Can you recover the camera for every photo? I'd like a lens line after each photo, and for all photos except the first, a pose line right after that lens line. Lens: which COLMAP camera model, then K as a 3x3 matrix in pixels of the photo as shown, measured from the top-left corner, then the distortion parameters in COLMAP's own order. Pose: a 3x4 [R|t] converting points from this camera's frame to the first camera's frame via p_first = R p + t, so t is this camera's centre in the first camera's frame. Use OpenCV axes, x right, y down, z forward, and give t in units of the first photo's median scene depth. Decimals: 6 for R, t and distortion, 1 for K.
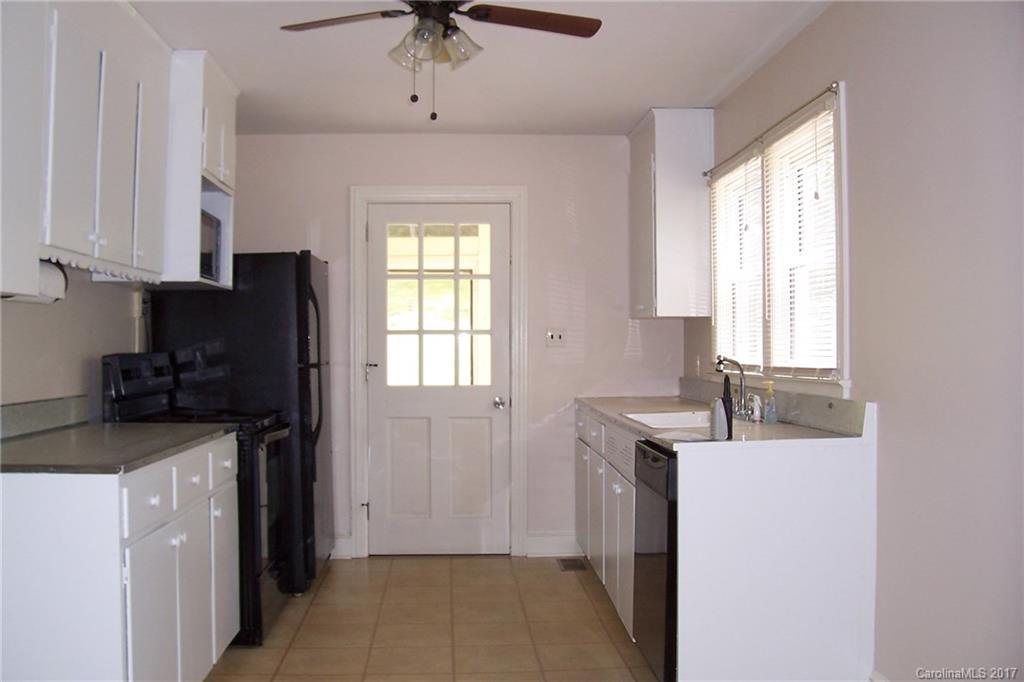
lens RADIAL K [[1007.7, 0, 511.5], [0, 1007.7, 340.1], [0, 0, 1]] dist [-0.154411, 0.000000]
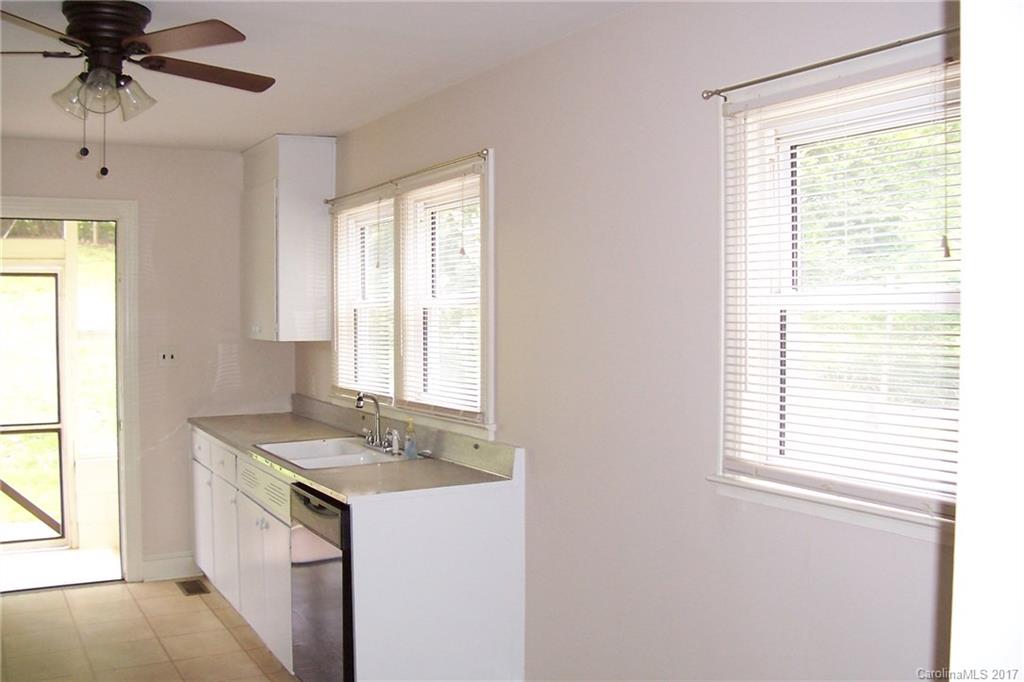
lens RADIAL K [[1007.7, 0, 509.3], [0, 1007.7, 341.9], [0, 0, 1]] dist [-0.154411, 0.000000]
pose [[0.897215, -0.013340, 0.441393, -0.119595], [-0.004299, 0.999232, 0.038937, -0.082391], [-0.441573, -0.036832, 0.896469, -0.008687]]
